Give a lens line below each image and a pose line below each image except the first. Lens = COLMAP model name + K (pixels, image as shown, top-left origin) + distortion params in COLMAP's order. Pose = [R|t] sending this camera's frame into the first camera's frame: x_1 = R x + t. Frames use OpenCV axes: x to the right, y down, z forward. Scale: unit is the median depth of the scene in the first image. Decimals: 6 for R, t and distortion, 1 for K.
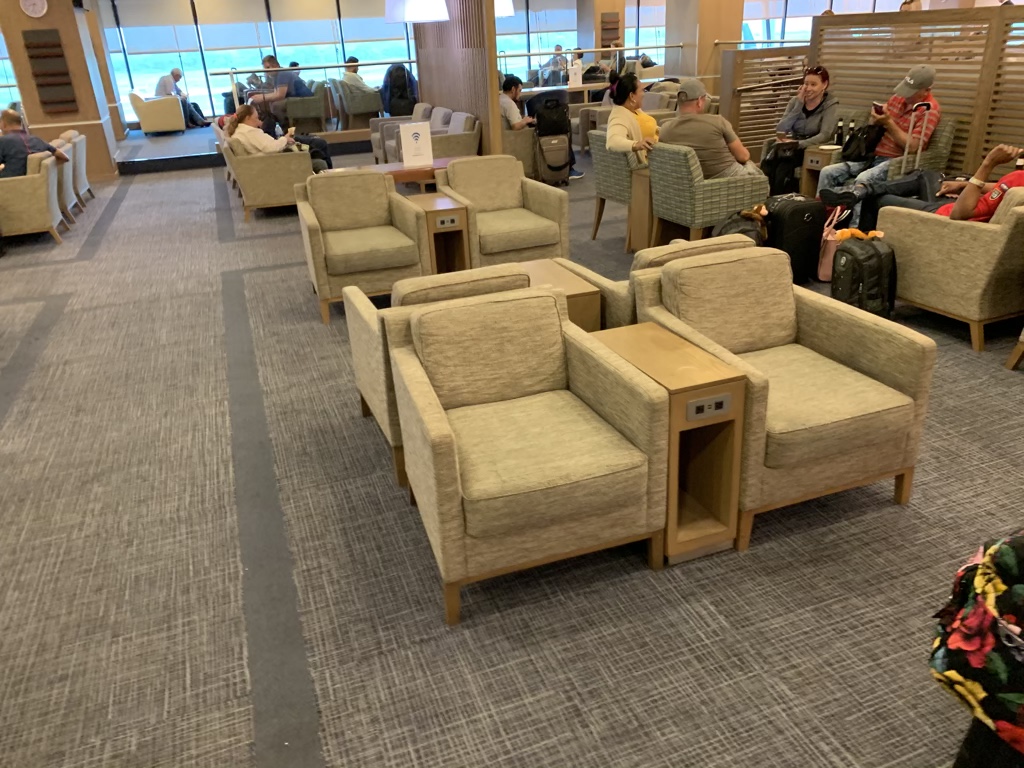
lens RADIAL K [[781.9, 0, 511.8], [0, 781.9, 385.4], [0, 0, 1]] dist [0.022110, -0.037186]
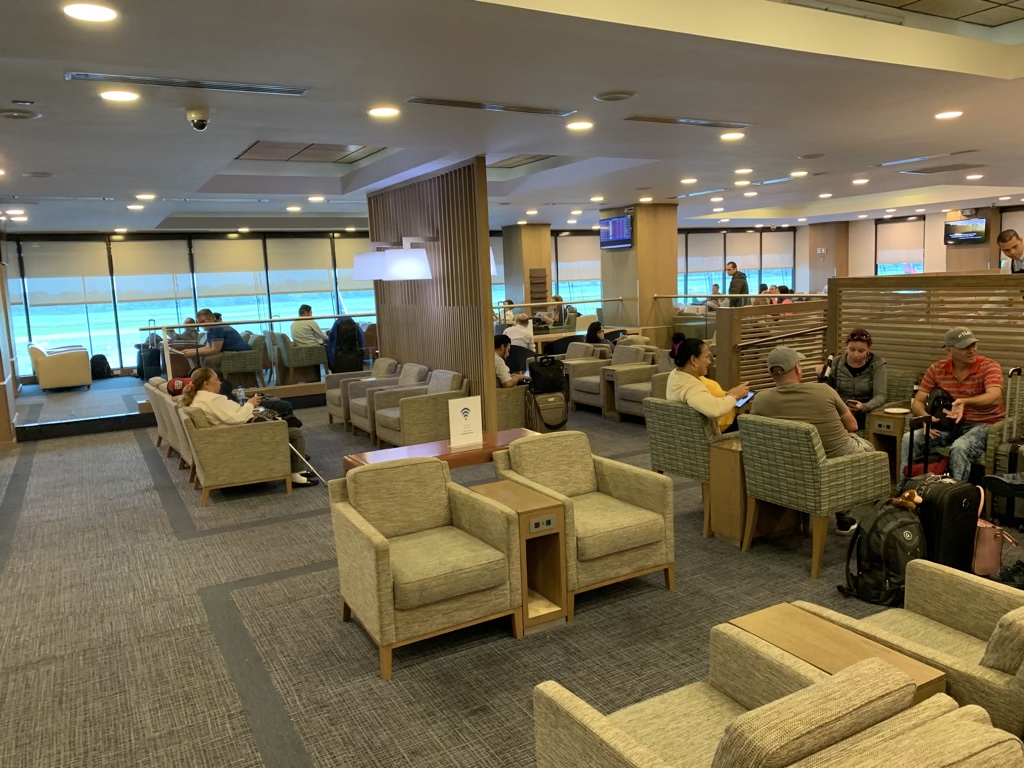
lens RADIAL K [[781.9, 0, 510.9], [0, 781.9, 383.5], [0, 0, 1]] dist [0.022110, -0.037186]
pose [[0.987688, -0.013650, 0.155840, -0.150232], [0.058097, 0.956945, -0.284396, -0.081085], [-0.145249, 0.289948, 0.945956, 0.152858]]
